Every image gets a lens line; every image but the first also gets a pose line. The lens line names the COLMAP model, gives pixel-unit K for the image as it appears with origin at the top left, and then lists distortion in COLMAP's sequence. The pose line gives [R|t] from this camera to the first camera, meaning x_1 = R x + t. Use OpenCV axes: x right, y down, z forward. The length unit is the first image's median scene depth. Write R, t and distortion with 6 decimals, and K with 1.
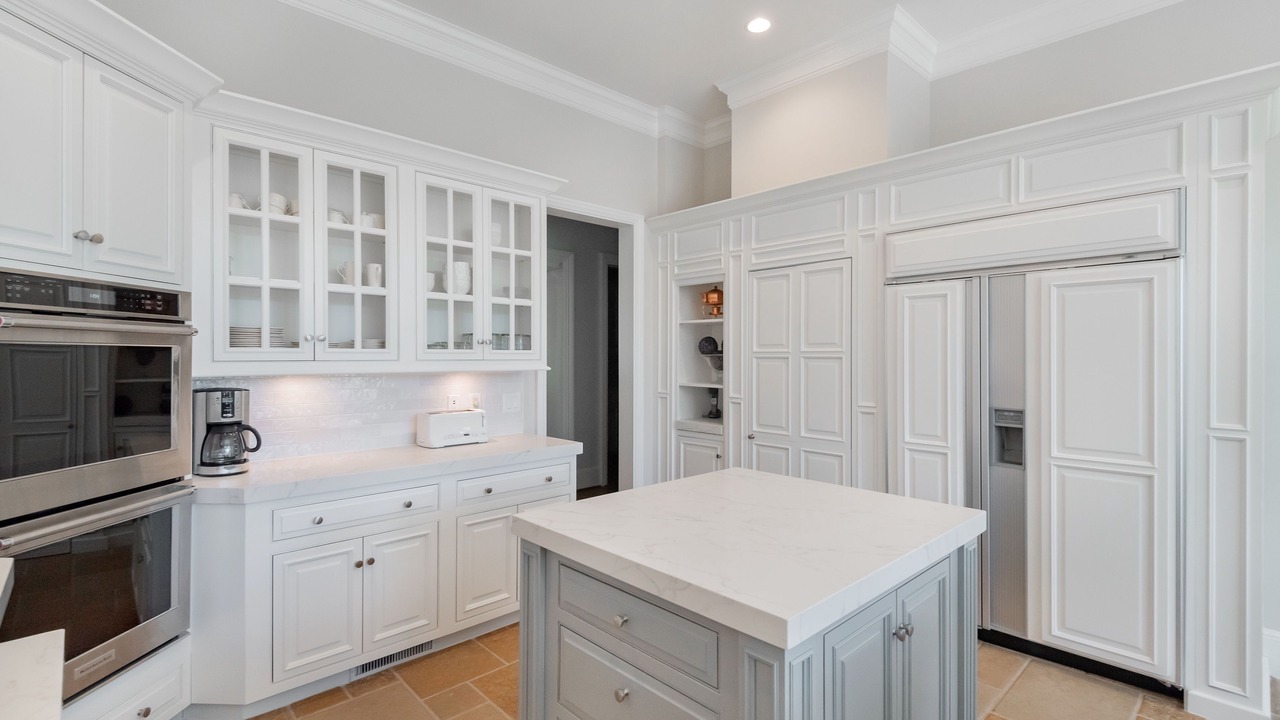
lens RADIAL K [[582.1, 0, 640.0], [0, 582.1, 360.0], [0, 0, 1]] dist [0.064543, -0.036689]
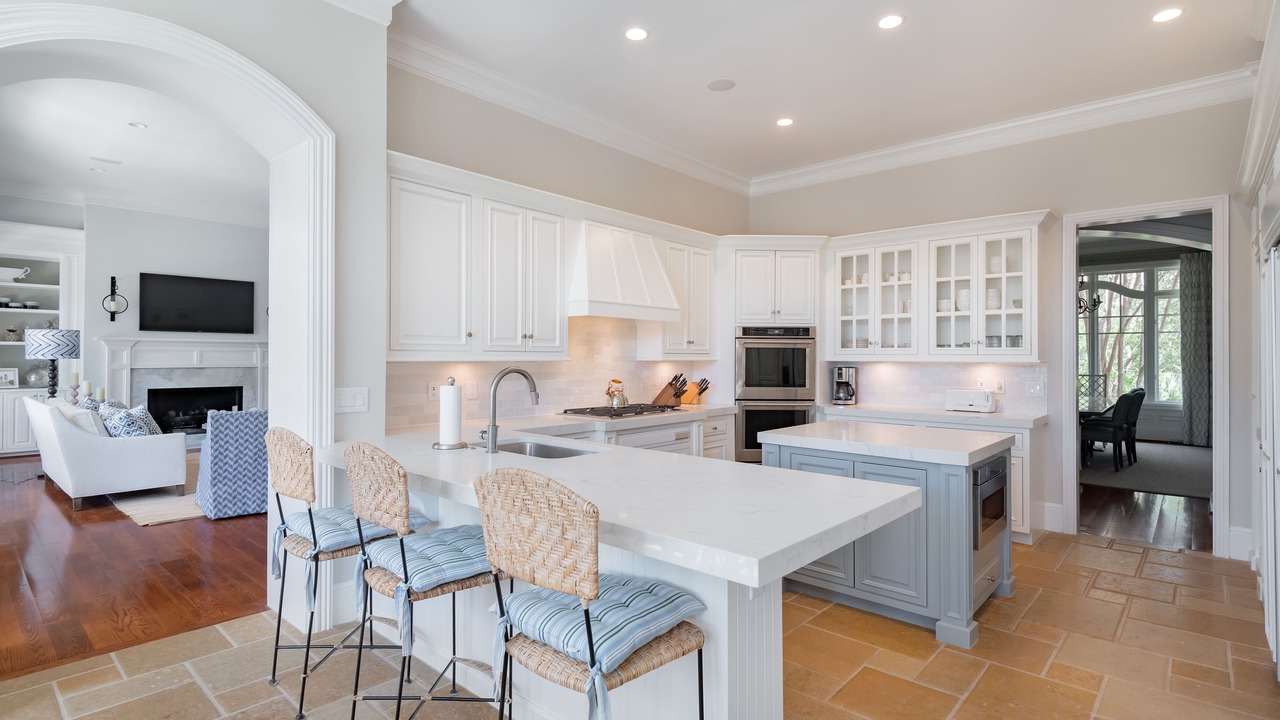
lens RADIAL K [[616.8, 0, 642.4], [0, 616.8, 364.4], [0, 0, 1]] dist [0.041884, -0.021409]
pose [[0.089618, 0.011471, -0.995910, 1.251808], [-0.012604, 0.999867, 0.010382, 0.020141], [0.995896, 0.011622, 0.089751, 0.033528]]
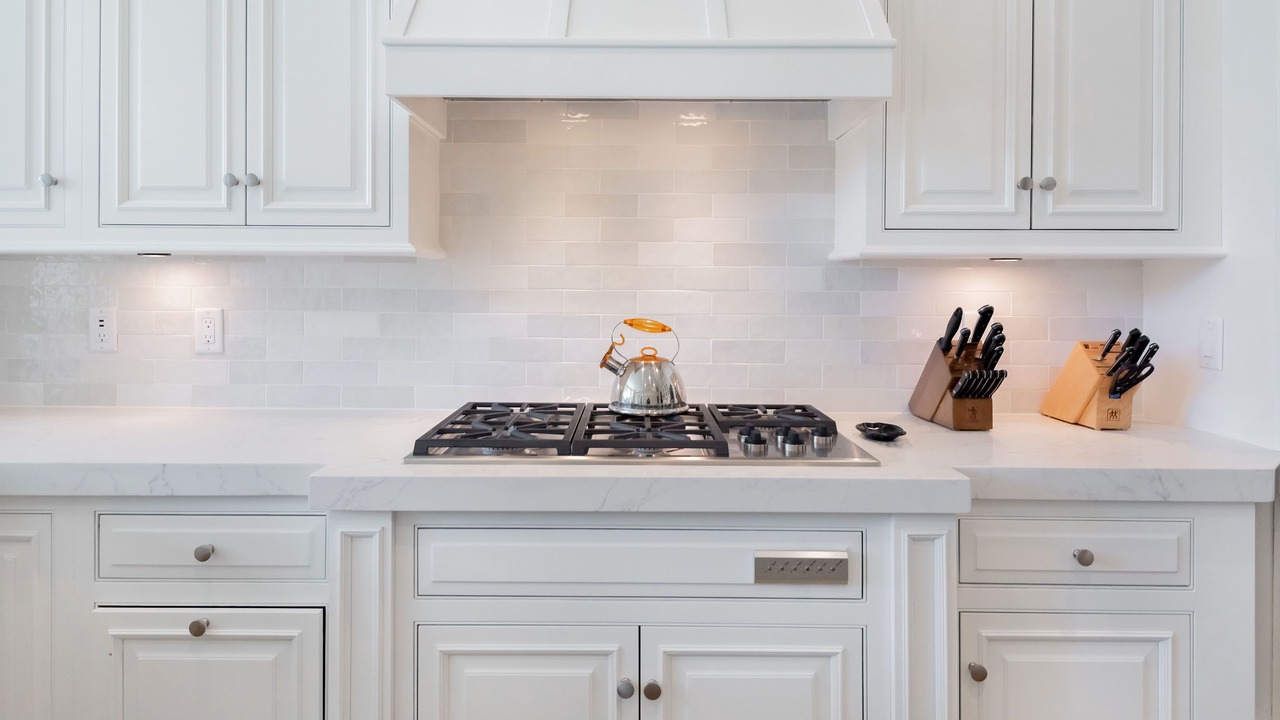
lens RADIAL K [[798.7, 0, 638.9], [0, 798.7, 284.1], [0, 0, 1]] dist [0.051682, -0.060233]
pose [[-0.692487, -0.001256, -0.721429, 0.122920], [-0.011737, 0.999886, 0.009526, 0.043671], [0.721335, 0.015064, -0.692423, 0.529809]]
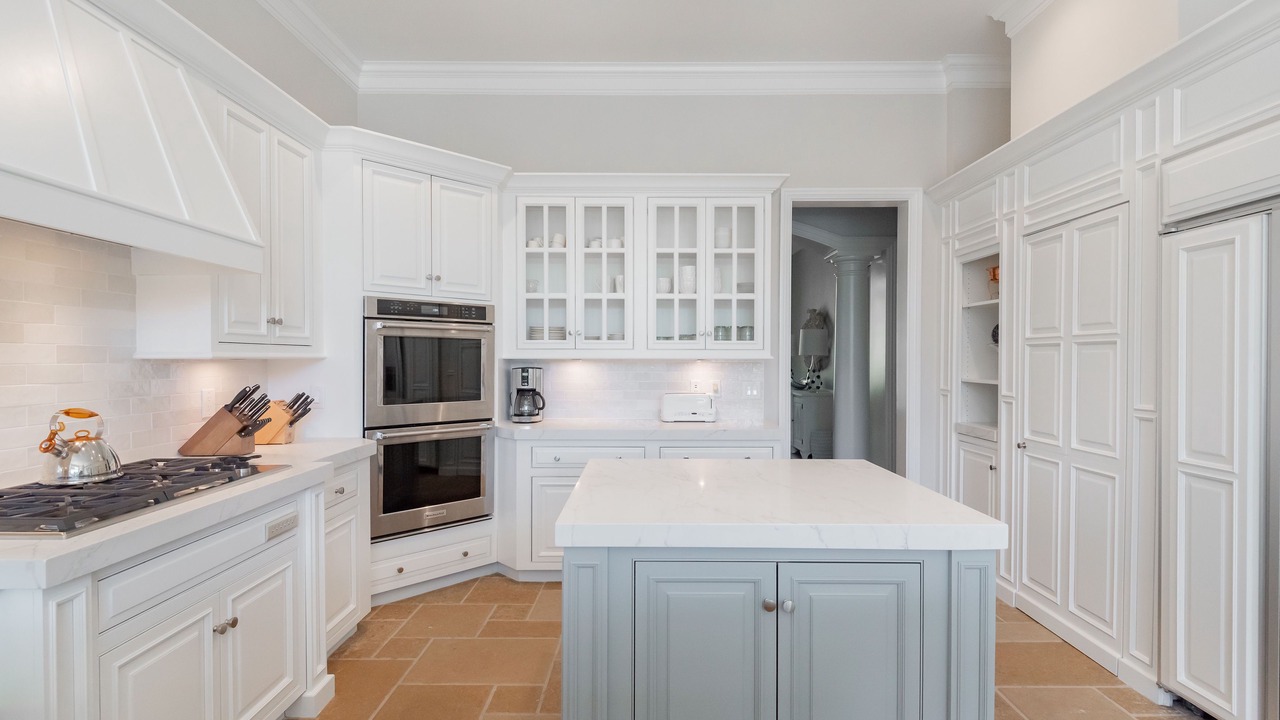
lens RADIAL K [[616.8, 0, 642.4], [0, 616.8, 364.4], [0, 0, 1]] dist [0.041884, -0.021409]
pose [[0.726519, 0.007043, -0.687111, 0.490183], [-0.007043, 0.999971, 0.002803, 0.028050], [0.687111, 0.002803, 0.726547, 0.041886]]
